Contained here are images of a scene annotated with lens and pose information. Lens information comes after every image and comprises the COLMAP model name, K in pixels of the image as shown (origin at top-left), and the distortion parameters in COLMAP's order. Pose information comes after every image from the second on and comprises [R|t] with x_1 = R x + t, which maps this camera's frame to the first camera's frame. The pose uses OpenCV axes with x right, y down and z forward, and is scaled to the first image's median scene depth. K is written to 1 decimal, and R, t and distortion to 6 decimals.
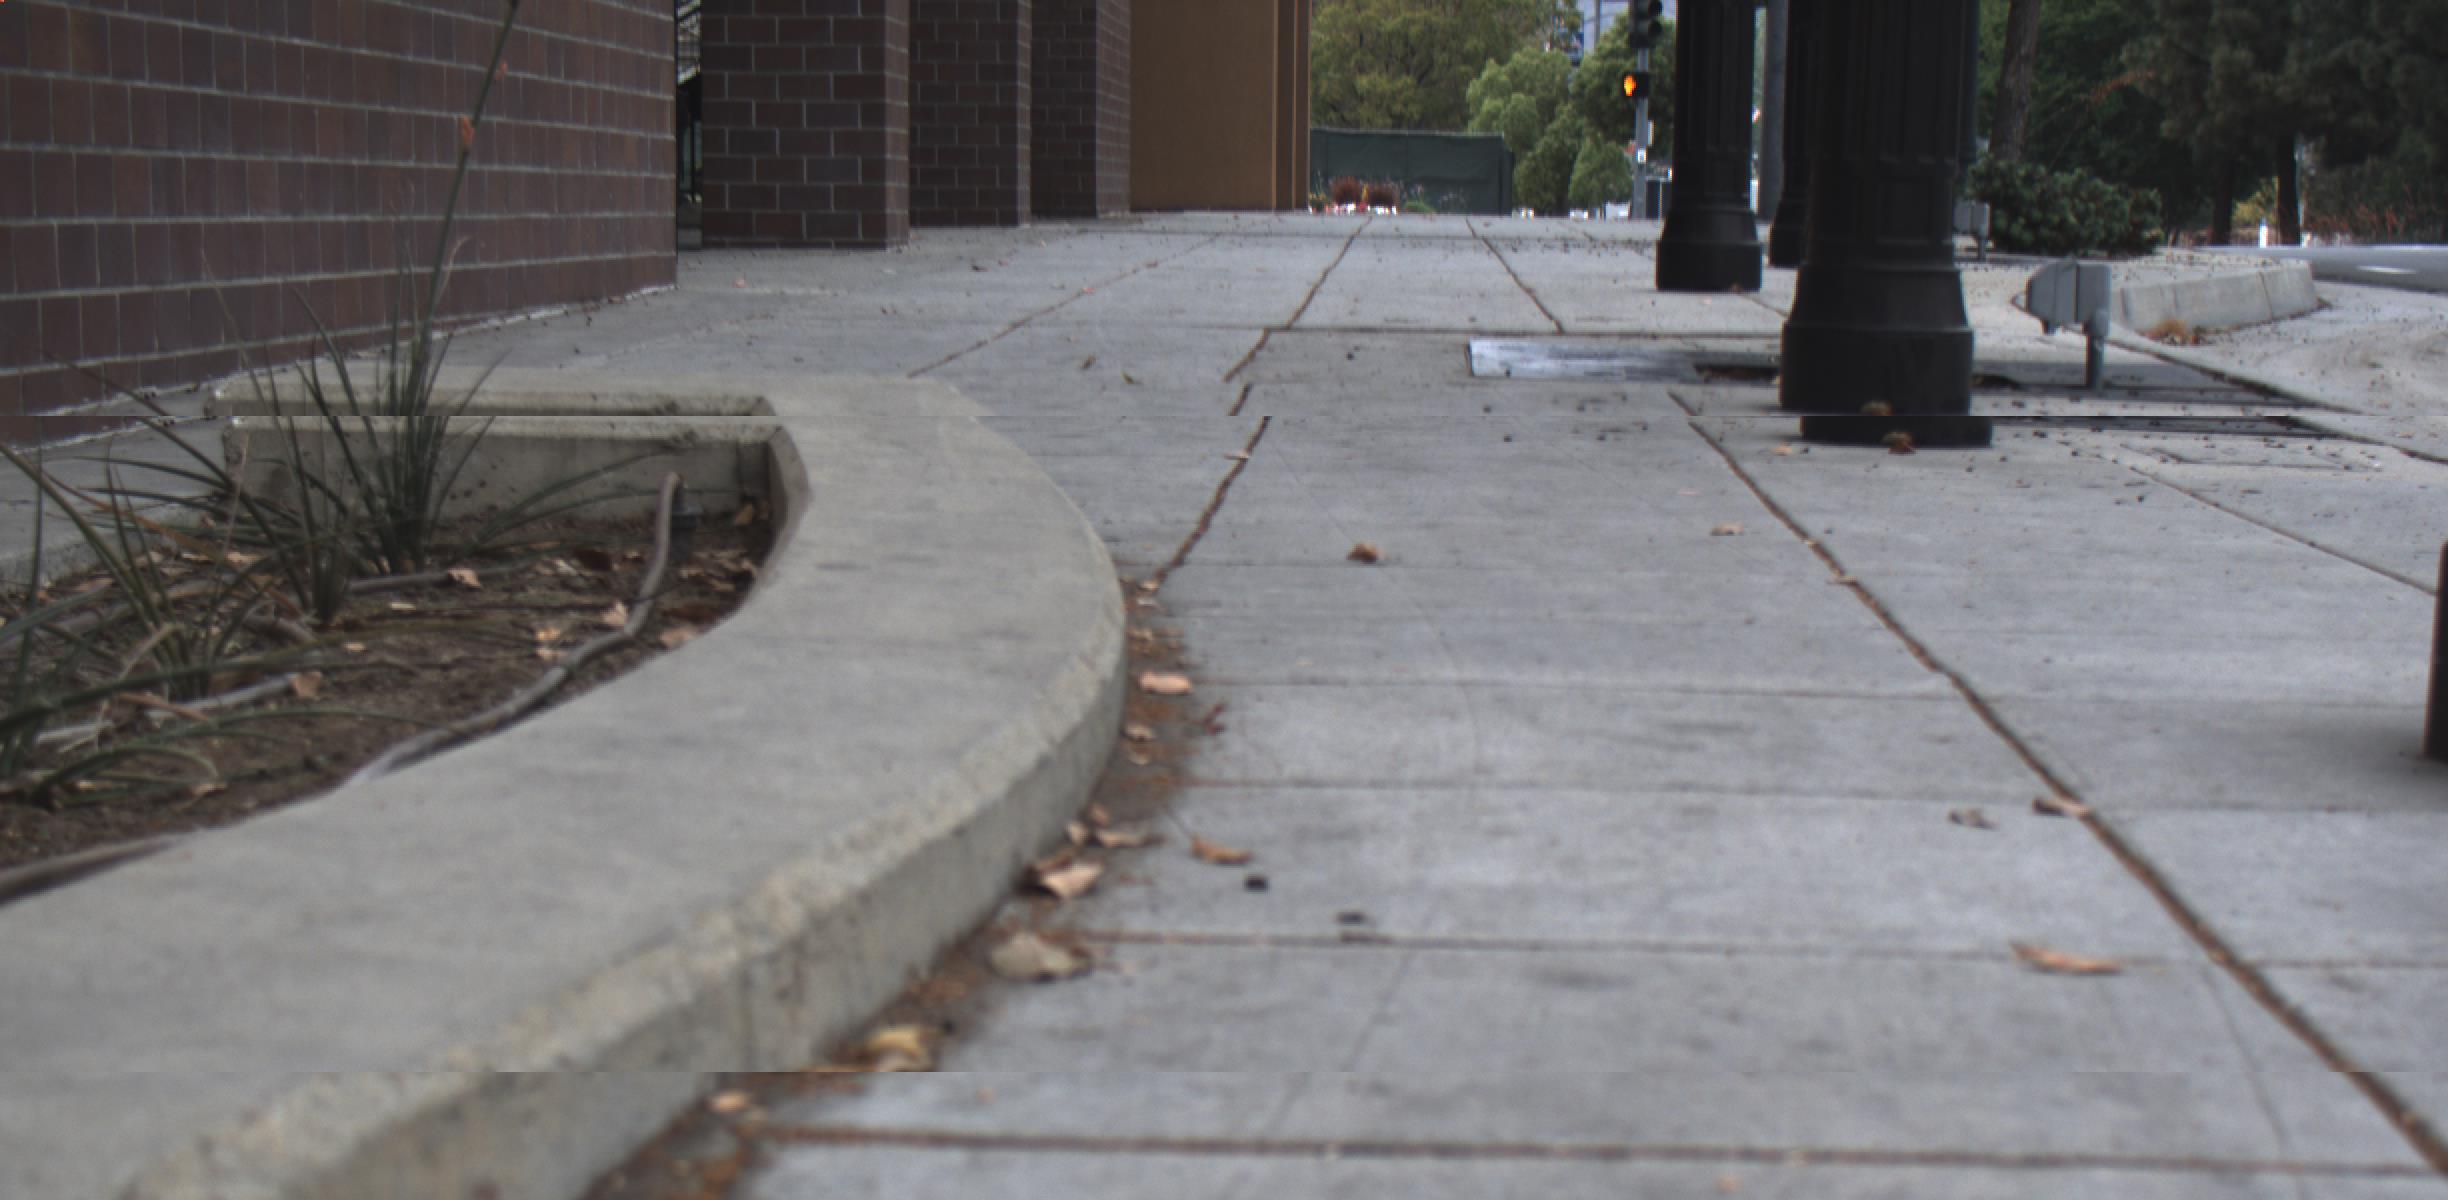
lens RADIAL K [[3999.7, 0, 1248.0], [0, 3999.7, 605.9], [0, 0, 1]] dist [-0.080589, 0.000000]
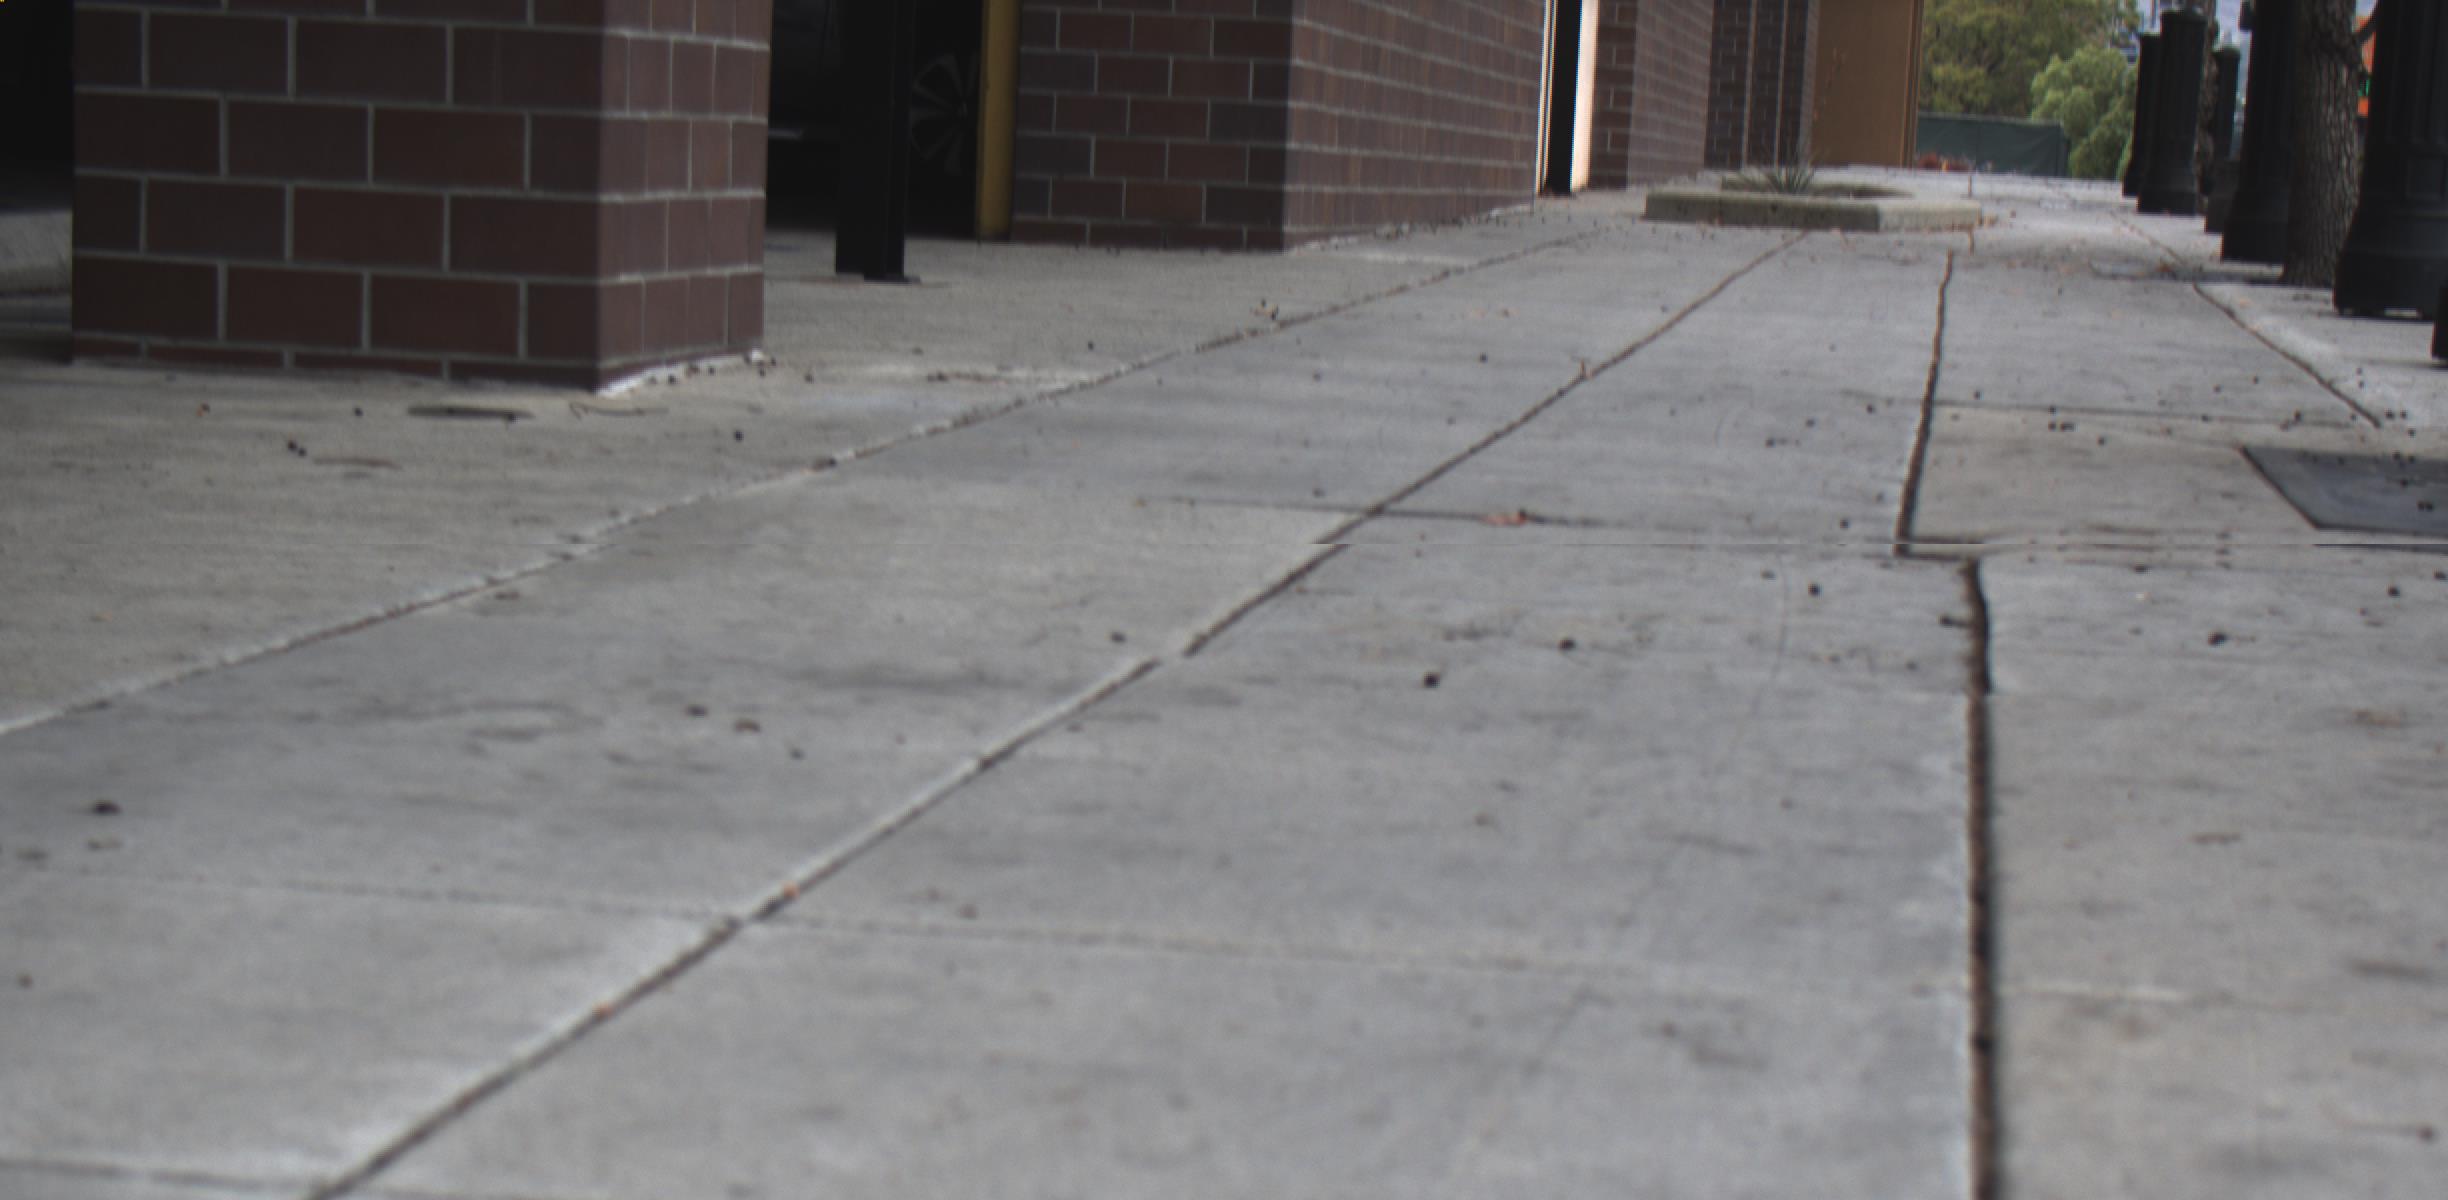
lens RADIAL K [[3999.7, 0, 1233.2], [0, 3999.7, 609.3], [0, 0, 1]] dist [-0.080589, 0.000000]
pose [[0.989467, 0.051806, -0.135170, -0.018483], [-0.050597, 0.998643, 0.012364, 0.035634], [0.135627, -0.005395, 0.990745, -0.304751]]
